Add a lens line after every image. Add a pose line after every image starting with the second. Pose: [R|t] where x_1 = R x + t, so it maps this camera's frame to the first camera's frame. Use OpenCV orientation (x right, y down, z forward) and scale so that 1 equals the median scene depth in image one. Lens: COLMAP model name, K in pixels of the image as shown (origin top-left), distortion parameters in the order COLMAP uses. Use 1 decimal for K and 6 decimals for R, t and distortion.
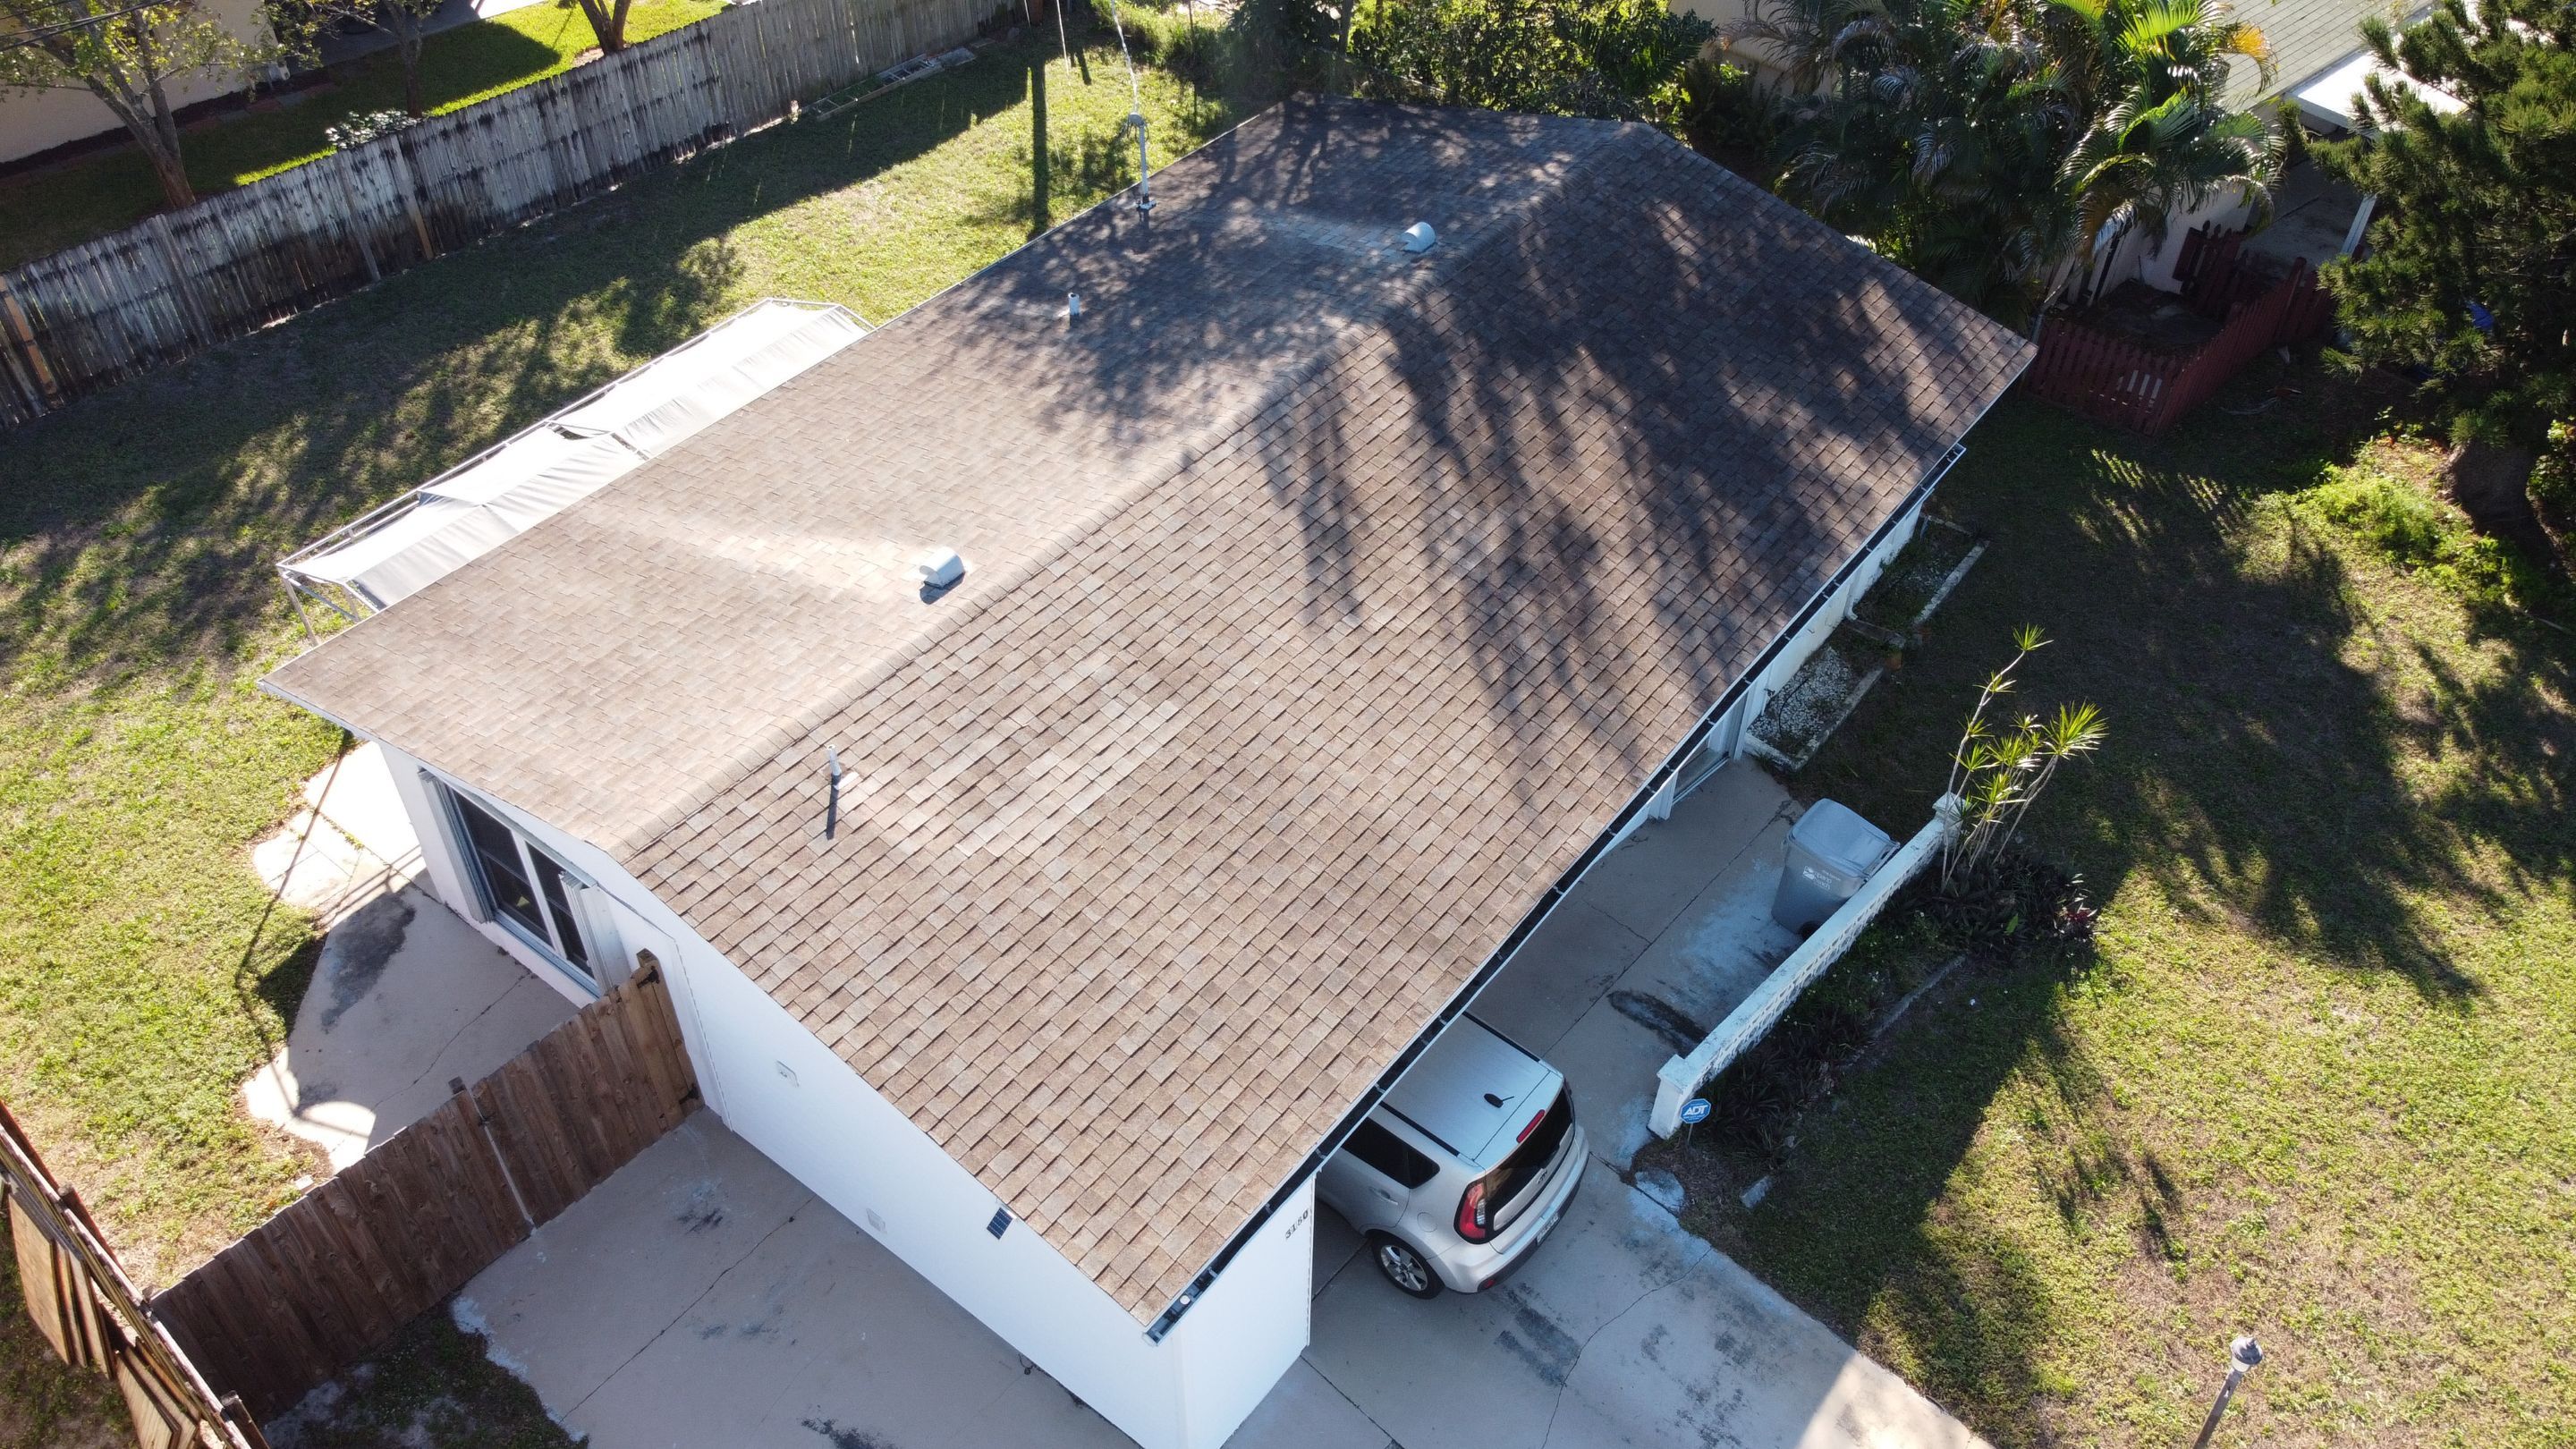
lens RADIAL K [[1950.2, 0, 1286.1], [0, 1950.2, 721.4], [0, 0, 1]] dist [0.000439, -0.001449]
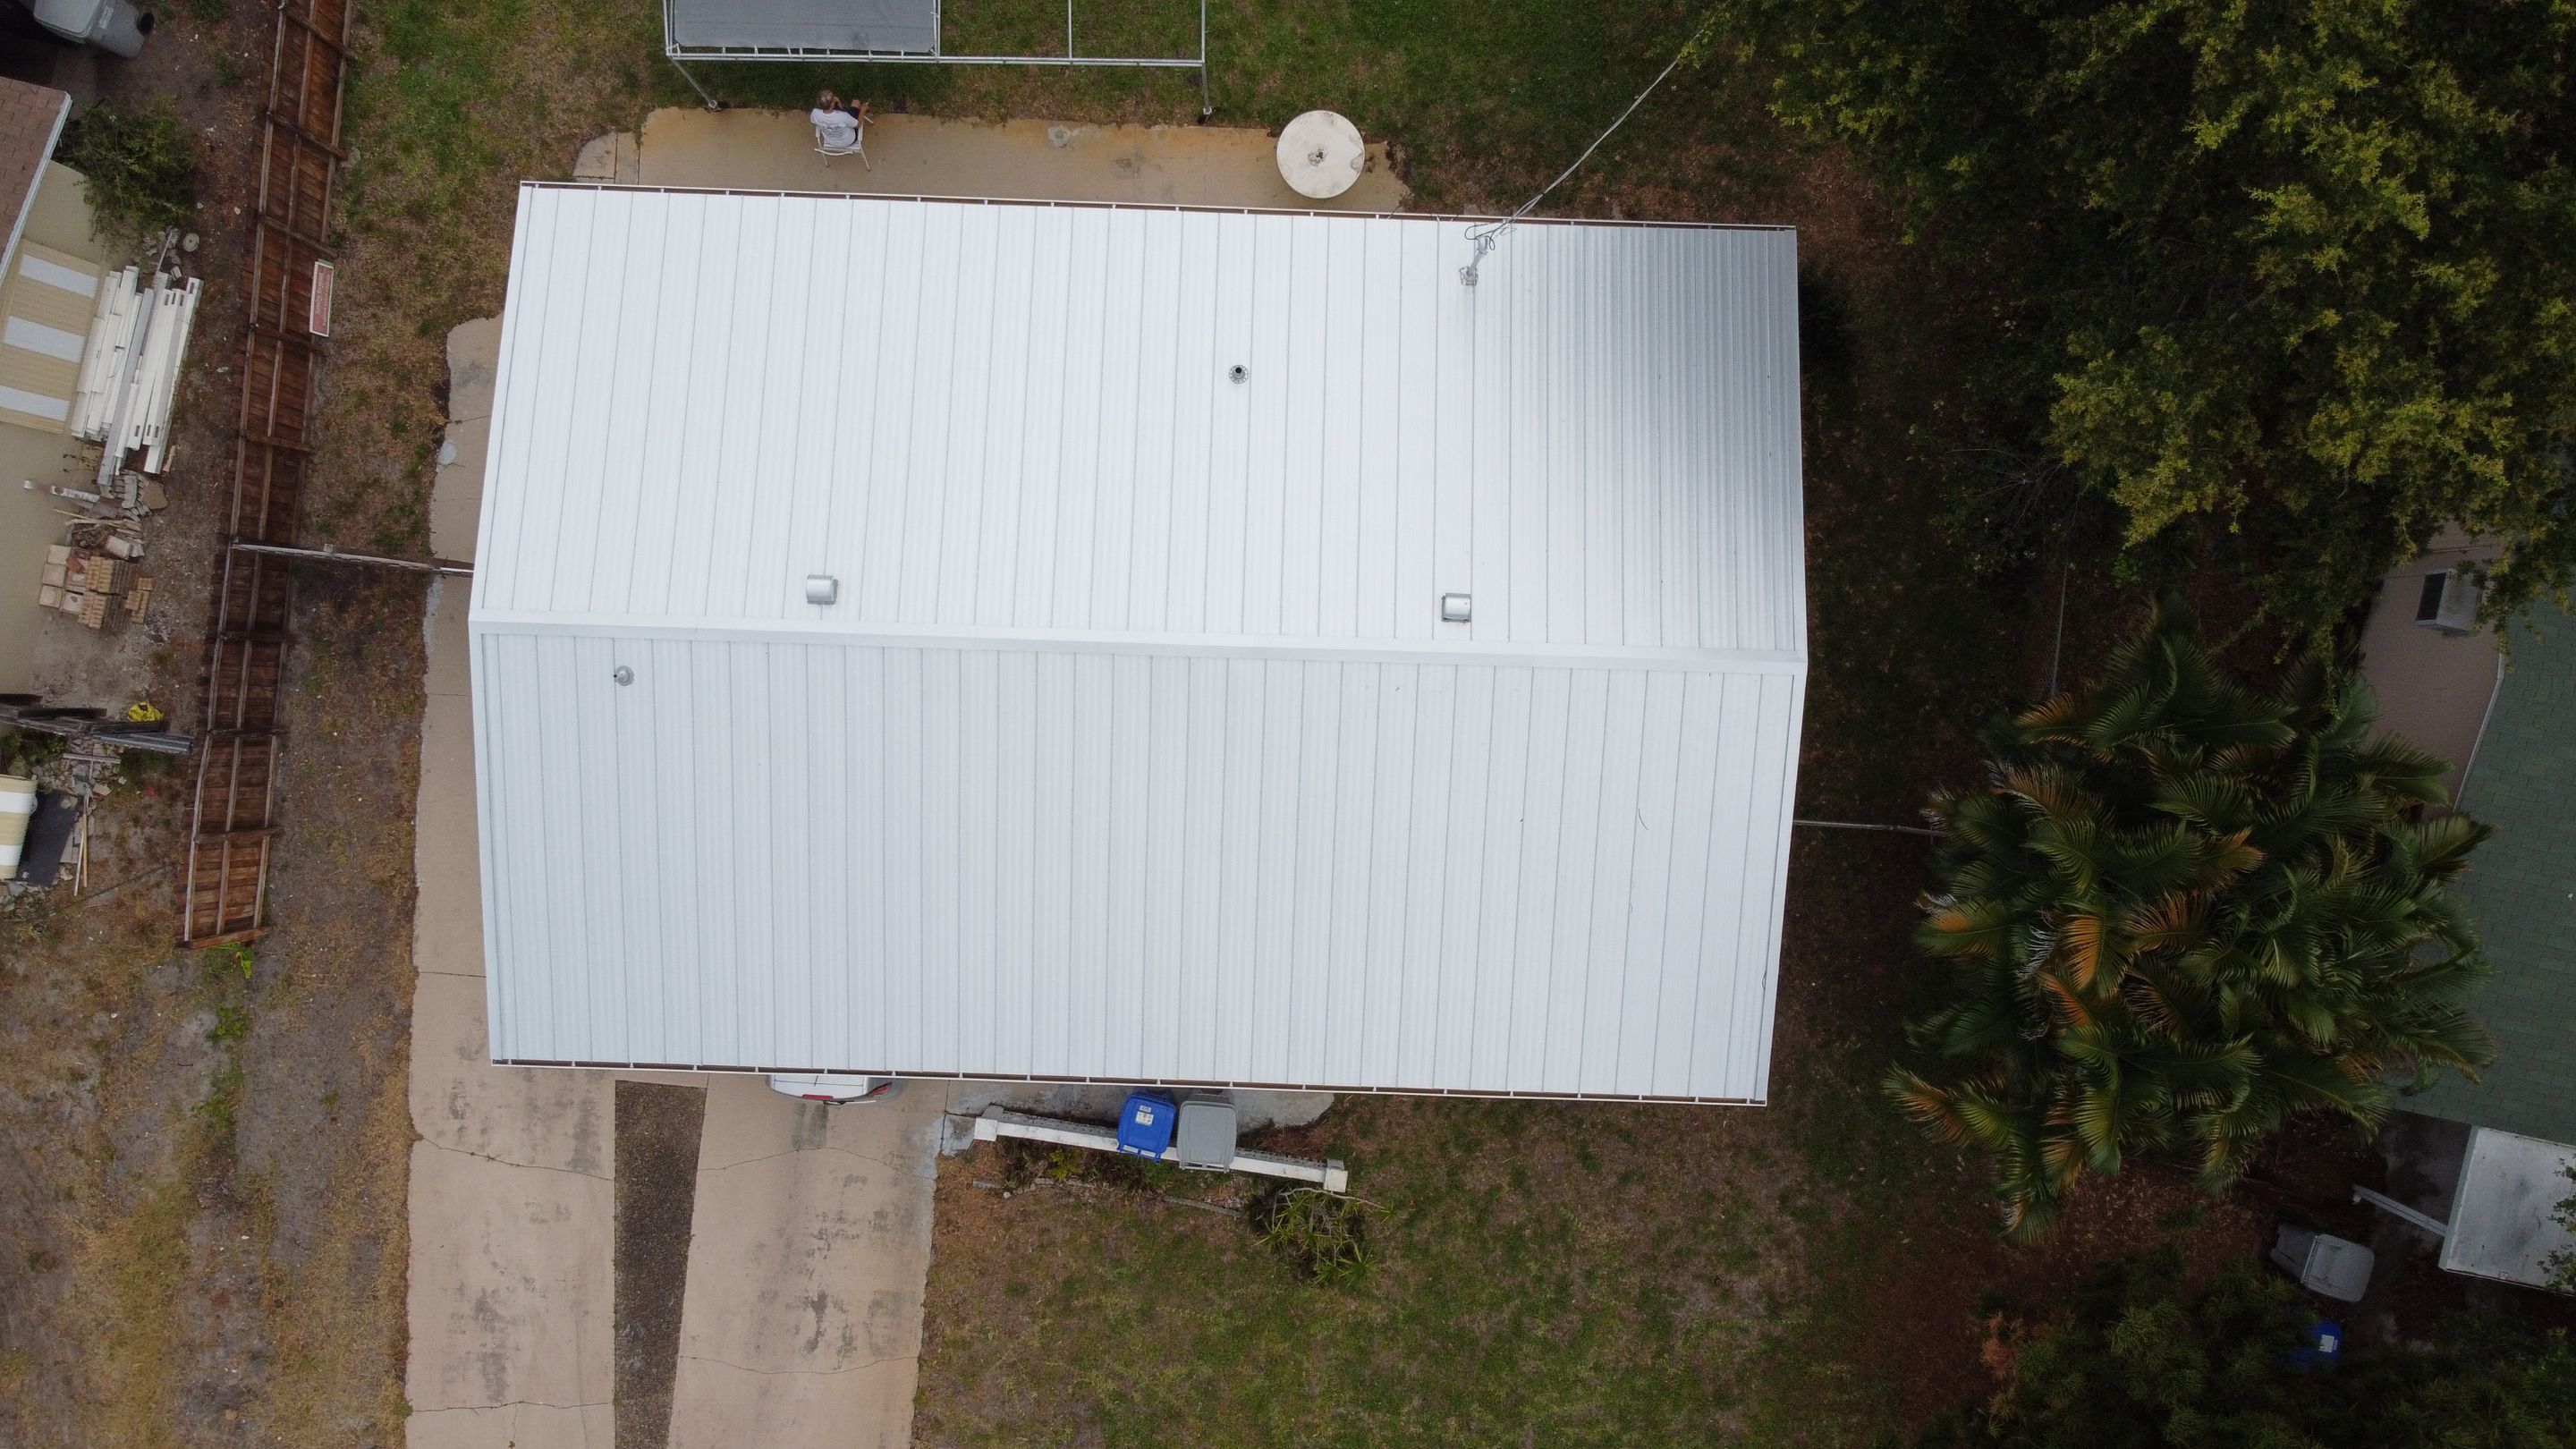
lens RADIAL K [[1950.2, 0, 1284.1], [0, 1950.2, 699.6], [0, 0, 1]] dist [0.000439, -0.001449]
pose [[0.585148, 0.810927, 0.000013, 0.050018], [-0.552569, 0.398711, 0.731913, -0.872807], [0.593523, -0.428285, 0.681398, 0.185786]]
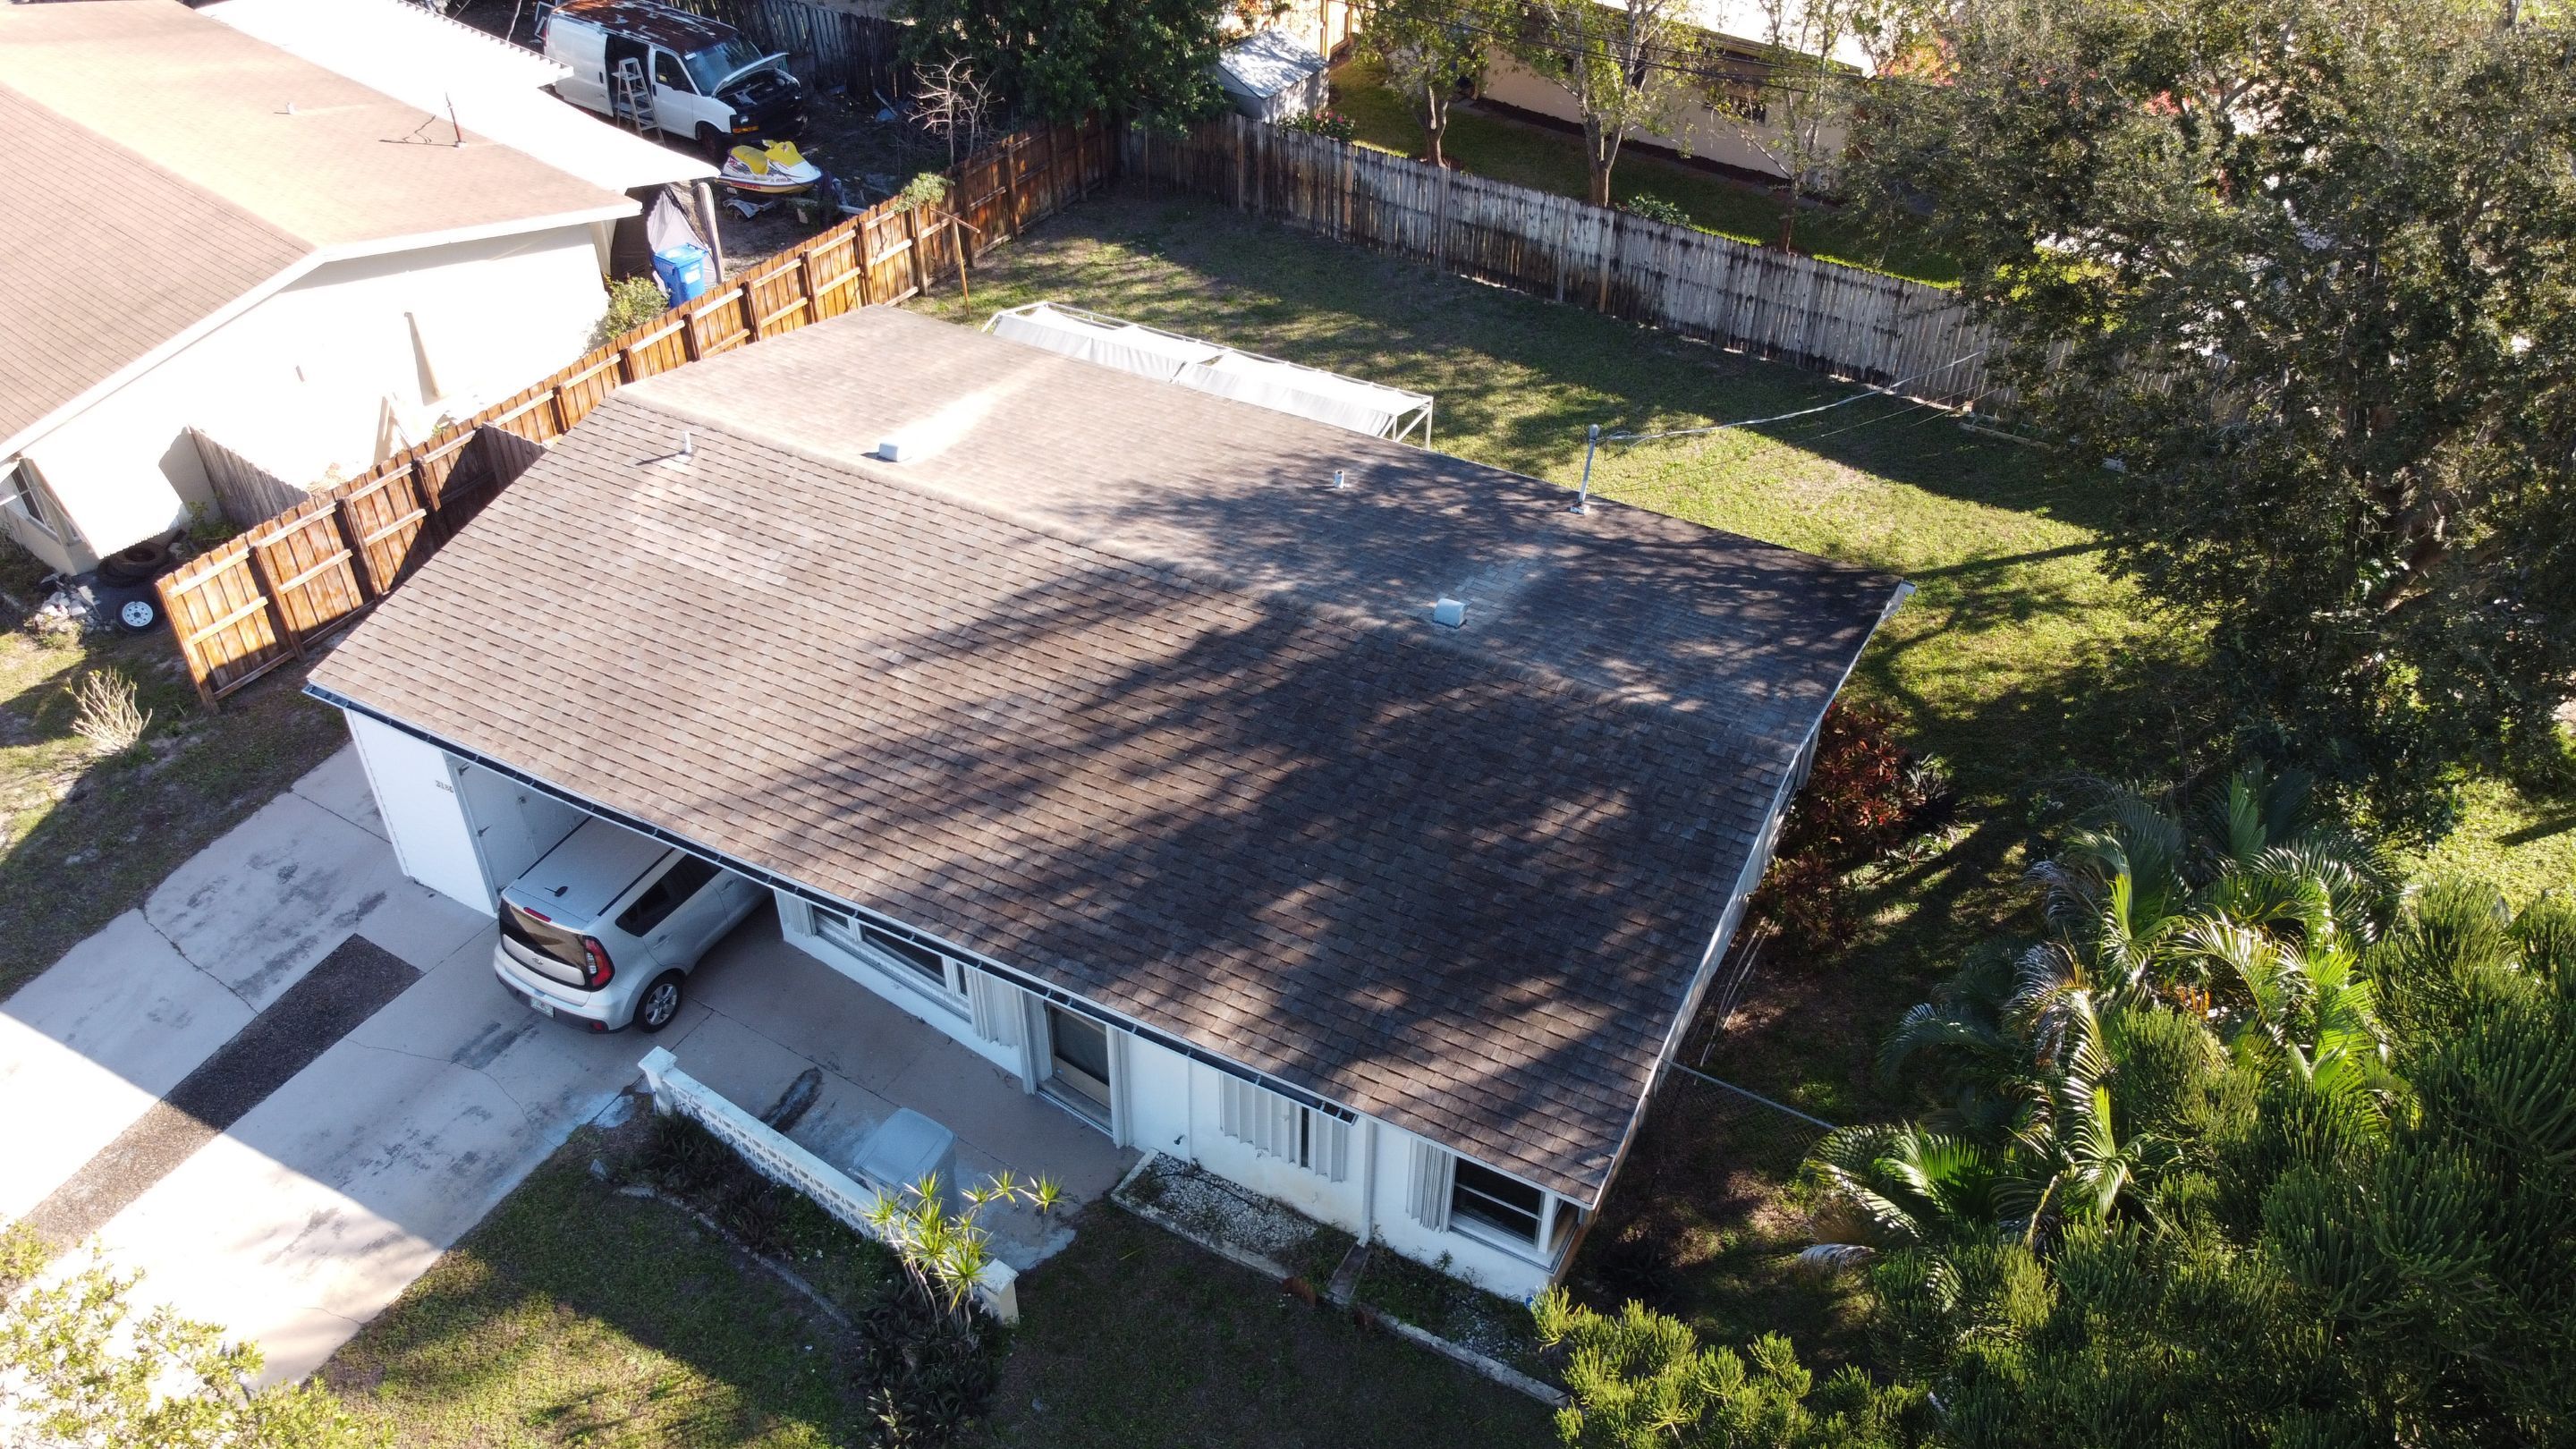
lens RADIAL K [[1950.2, 0, 1277.3], [0, 1950.2, 706.4], [0, 0, 1]] dist [0.000439, -0.001449]
pose [[0.168248, 0.606179, -0.777328, 0.784362], [-0.667859, 0.650097, 0.362407, -0.477230], [0.725022, 0.458171, 0.514220, 0.414964]]
